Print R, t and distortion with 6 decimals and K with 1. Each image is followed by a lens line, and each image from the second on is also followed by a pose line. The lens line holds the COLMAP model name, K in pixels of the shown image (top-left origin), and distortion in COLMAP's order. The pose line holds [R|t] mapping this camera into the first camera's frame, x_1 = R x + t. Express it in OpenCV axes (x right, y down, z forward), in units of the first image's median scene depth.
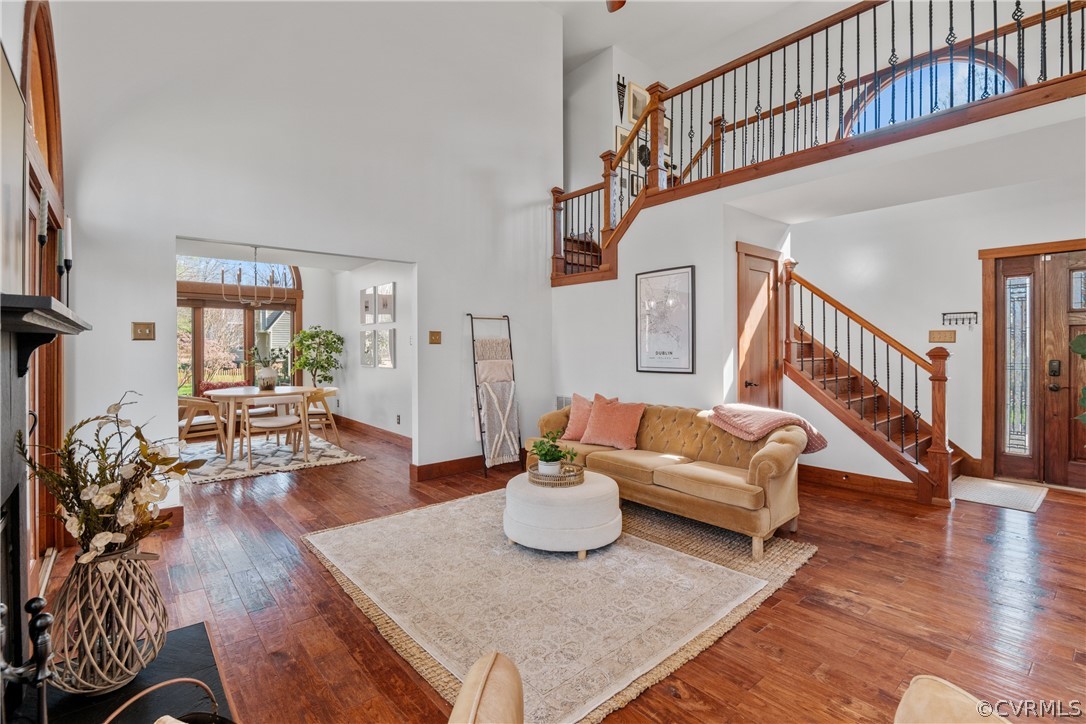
lens RADIAL K [[503.5, 0, 539.3], [0, 503.5, 345.1], [0, 0, 1]] dist [-0.000952, -0.004322]
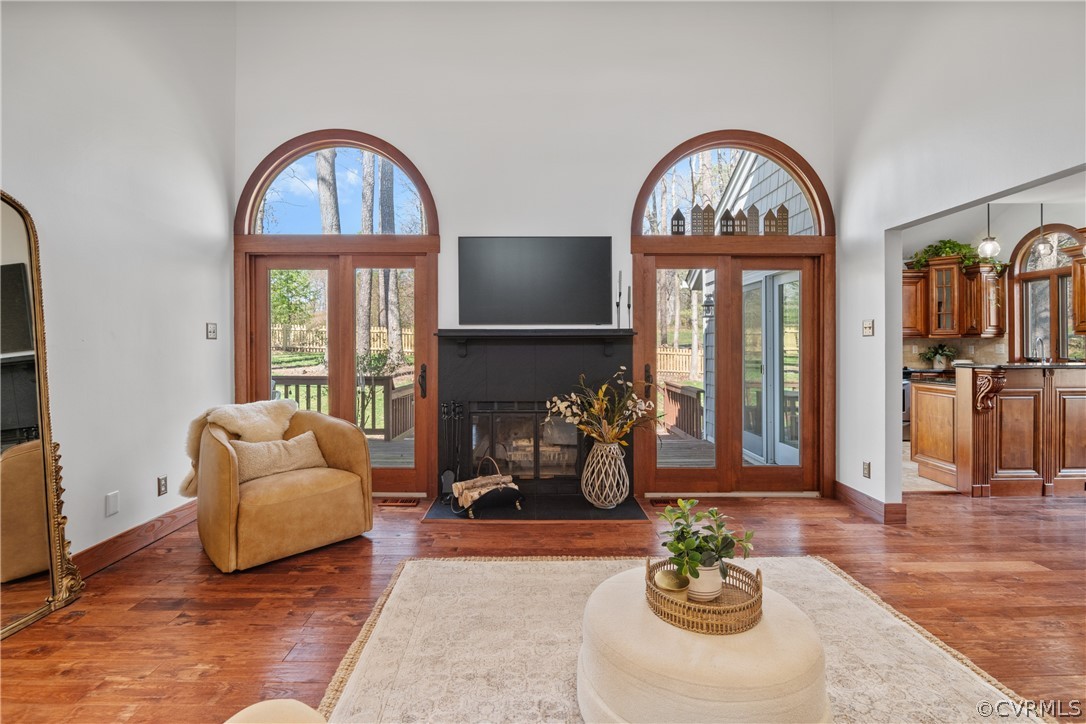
lens RADIAL K [[519.8, 0, 540.5], [0, 519.8, 342.2], [0, 0, 1]] dist [0.000198, -0.007832]
pose [[-0.624424, -0.004340, -0.781073, 0.365518], [0.007803, 0.999900, -0.011794, 0.007432], [0.781046, -0.013459, -0.624328, 0.797932]]
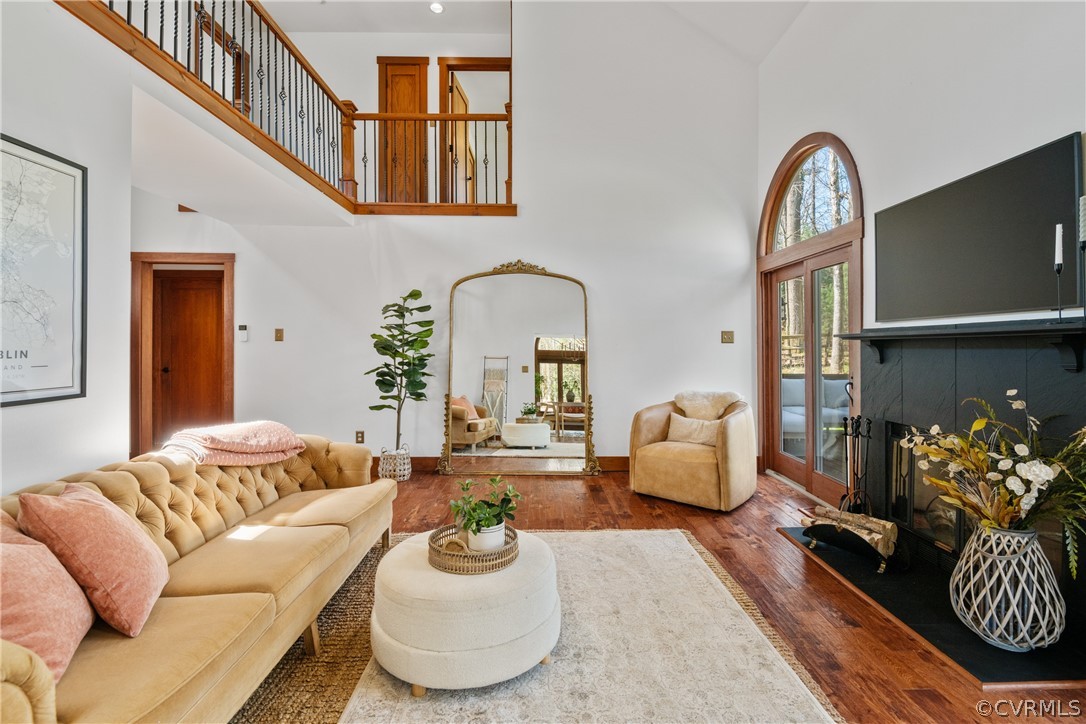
lens RADIAL K [[503.5, 0, 547.0], [0, 503.5, 351.4], [0, 0, 1]] dist [-0.000952, -0.004322]
pose [[-0.779612, -0.008654, 0.626203, -0.282592], [-0.009389, 0.999954, 0.002130, 0.008018], [-0.626193, -0.004219, -0.779657, 0.946966]]
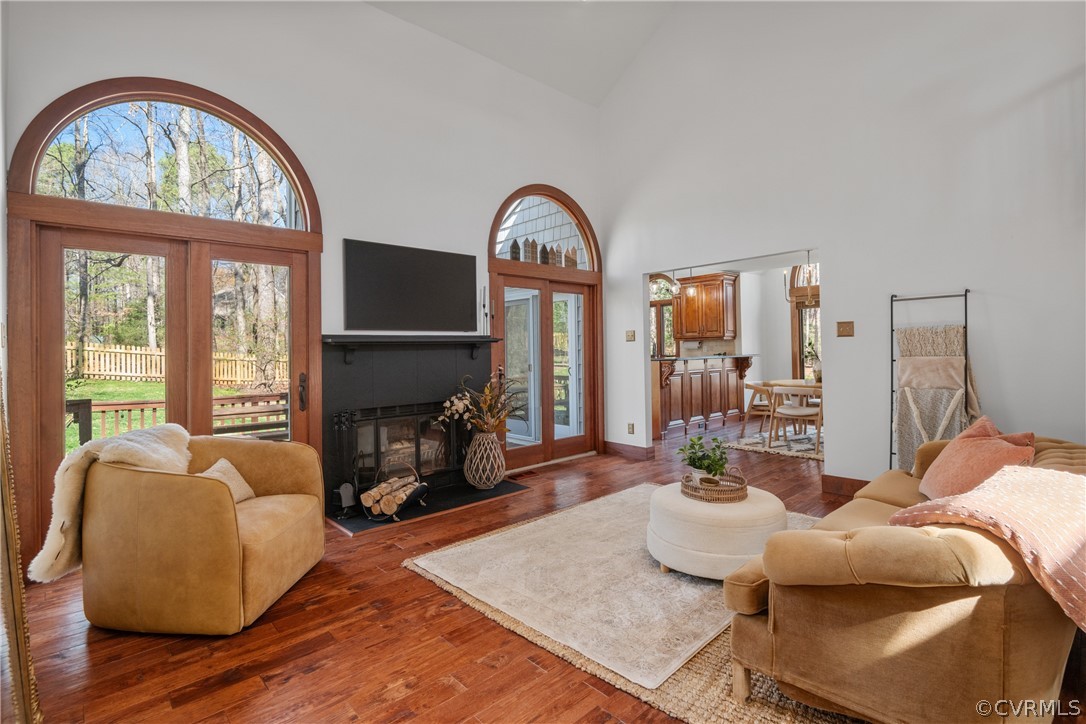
lens RADIAL K [[503.5, 0, 549.6], [0, 503.5, 349.5], [0, 0, 1]] dist [-0.000952, -0.004322]
pose [[0.060942, 0.000975, -0.998141, 0.592513], [0.025110, 0.999682, 0.002510, 0.003996], [0.997825, -0.025217, 0.060898, 0.439386]]
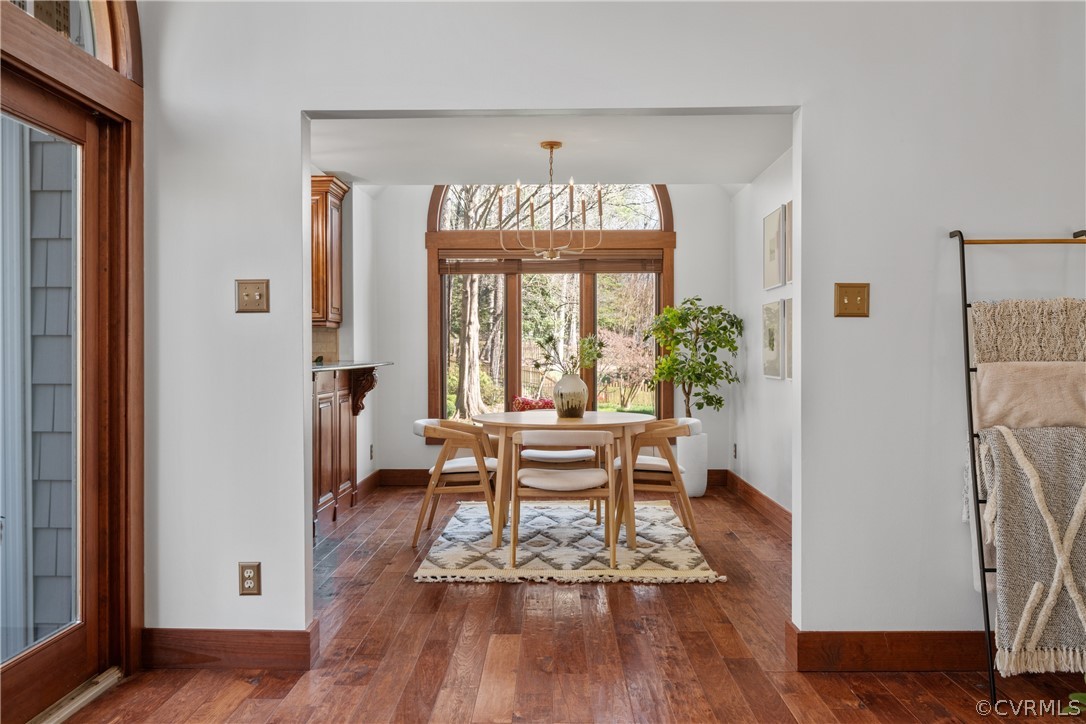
lens RADIAL K [[892.1, 0, 536.9], [0, 892.1, 364.4], [0, 0, 1]] dist [0.002235, -0.002368]
pose [[0.759474, 0.012091, -0.650425, 0.048741], [0.000861, 0.999808, 0.019592, 0.018987], [0.650537, -0.015440, 0.759317, 0.326275]]
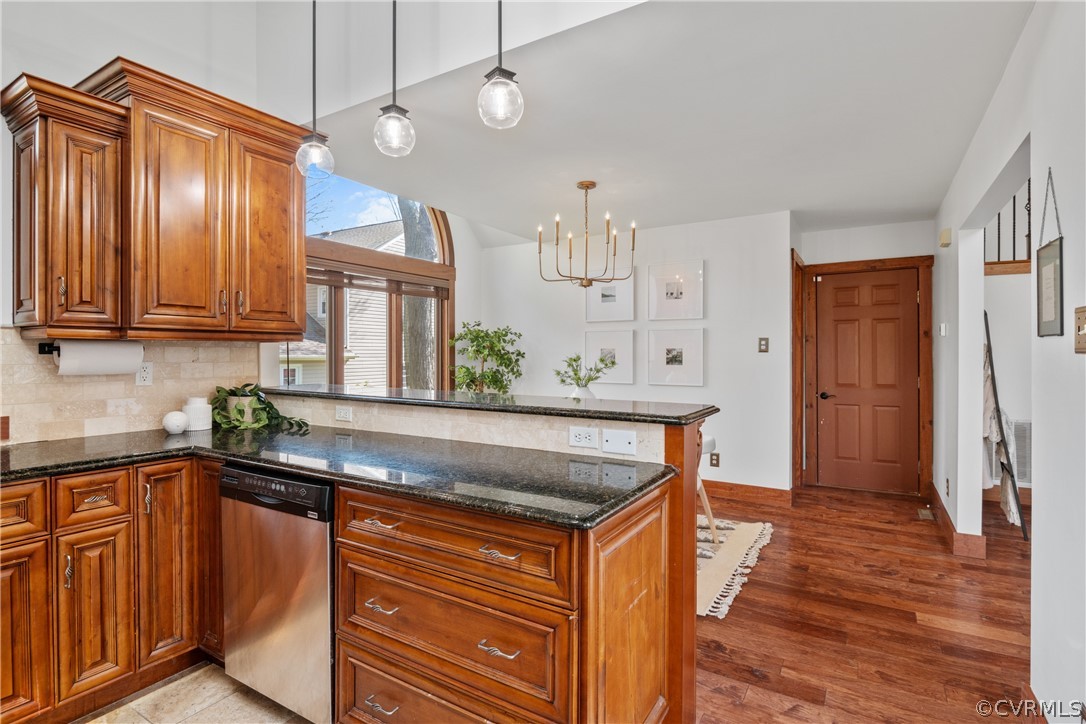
lens RADIAL K [[544.6, 0, 538.9], [0, 544.6, 354.0], [0, 0, 1]] dist [-0.006655, -0.003966]
pose [[0.945445, -0.000190, 0.325782, -0.975596], [-0.002462, 0.999967, 0.007727, -0.002575], [-0.325772, -0.008108, 0.945413, 0.495186]]
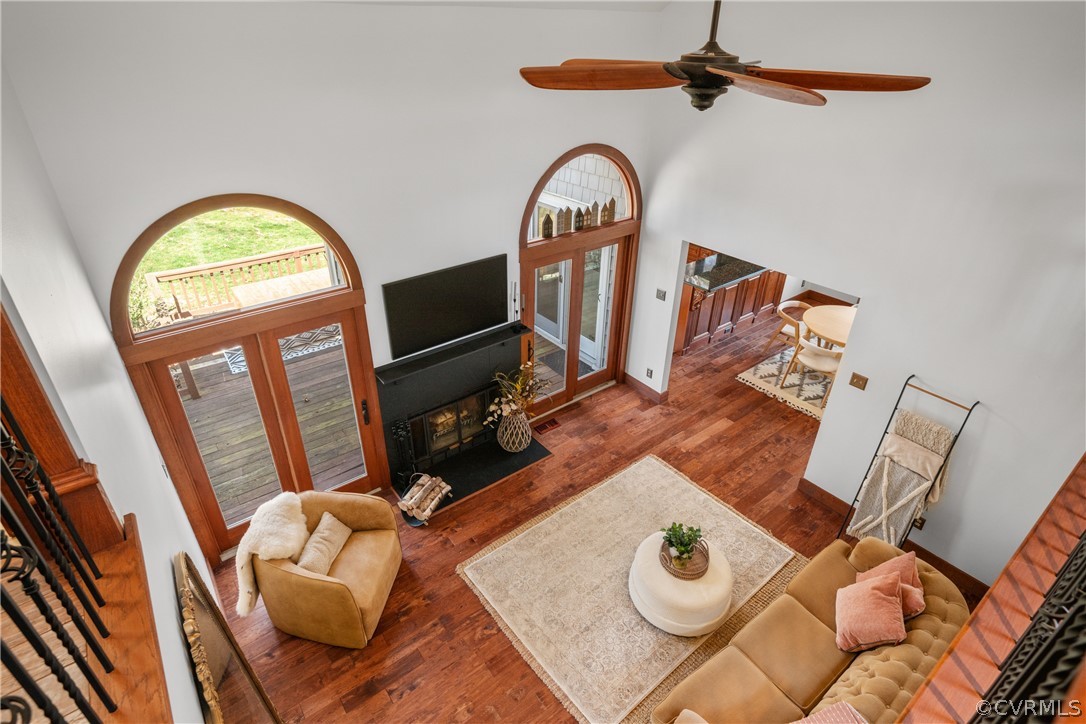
lens RADIAL K [[544.6, 0, 528.2], [0, 544.6, 342.3], [0, 0, 1]] dist [-0.006655, -0.003966]
pose [[-0.051243, 0.482648, -0.874314, 0.604298], [0.004052, 0.875557, 0.483097, -0.522896], [0.998678, 0.021212, -0.046822, 0.453675]]
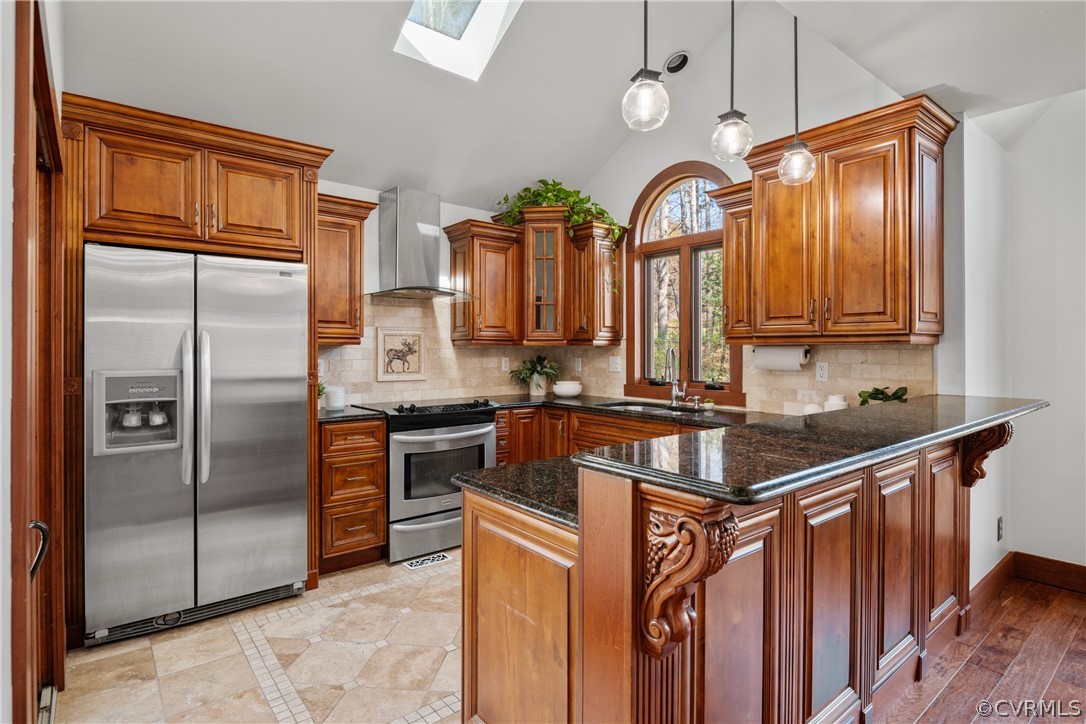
lens RADIAL K [[544.6, 0, 541.7], [0, 544.6, 351.6], [0, 0, 1]] dist [-0.006655, -0.003966]
pose [[-0.017369, 0.005944, -0.999831, -0.529944], [0.005569, 0.999967, 0.005848, -0.007689], [0.999834, -0.005467, -0.017402, 0.786994]]
